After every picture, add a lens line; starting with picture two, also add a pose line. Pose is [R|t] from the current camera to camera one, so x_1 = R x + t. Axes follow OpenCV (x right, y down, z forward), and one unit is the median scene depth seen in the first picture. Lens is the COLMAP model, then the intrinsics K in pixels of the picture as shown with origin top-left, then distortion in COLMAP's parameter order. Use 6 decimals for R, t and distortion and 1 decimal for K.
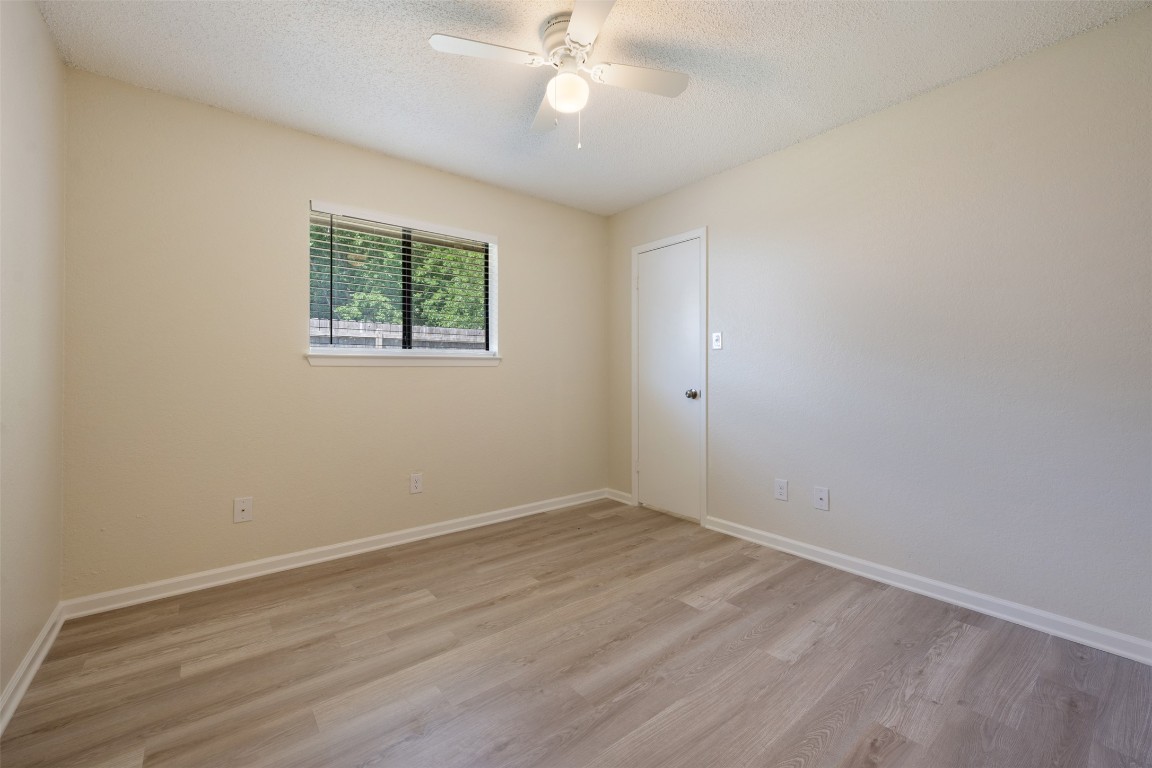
lens RADIAL K [[468.7, 0, 583.7], [0, 468.7, 382.6], [0, 0, 1]] dist [0.001534, -0.000158]
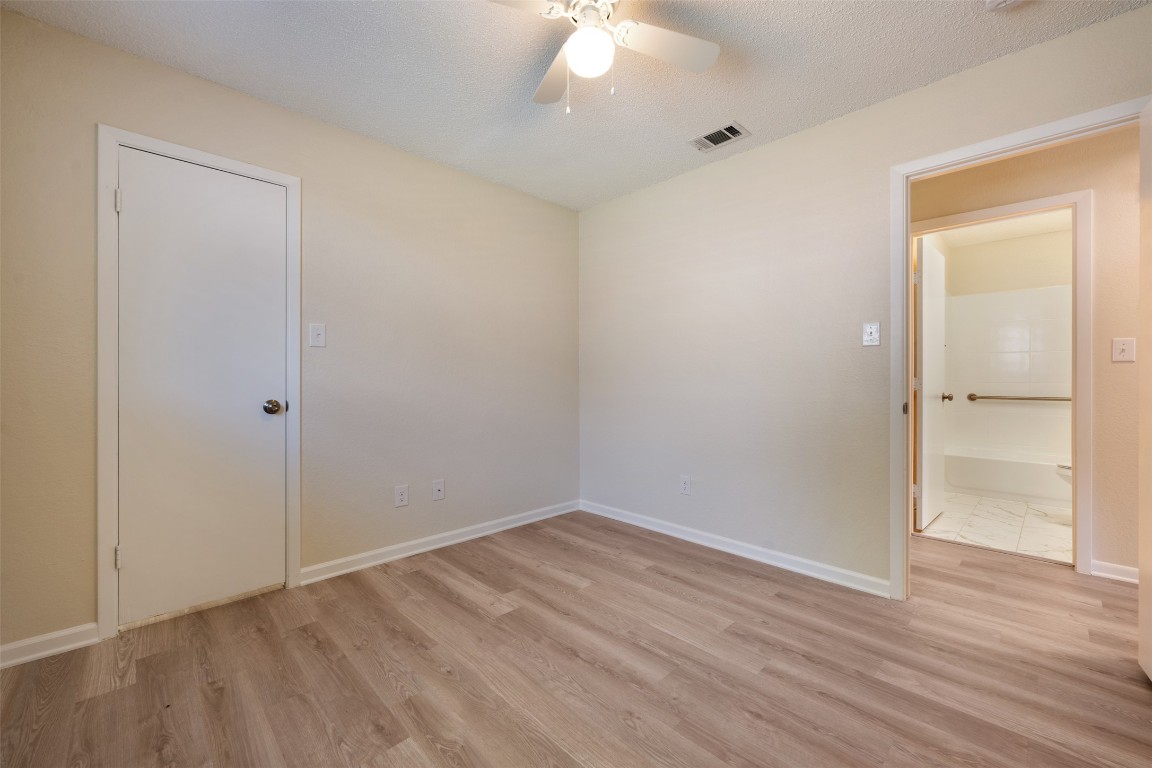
lens RADIAL K [[468.7, 0, 578.4], [0, 468.7, 381.7], [0, 0, 1]] dist [0.001534, -0.000158]
pose [[-0.096497, -0.008513, 0.995297, -0.685335], [0.018156, 0.999782, 0.010311, -0.014871], [-0.995168, 0.019065, -0.096321, 0.841368]]
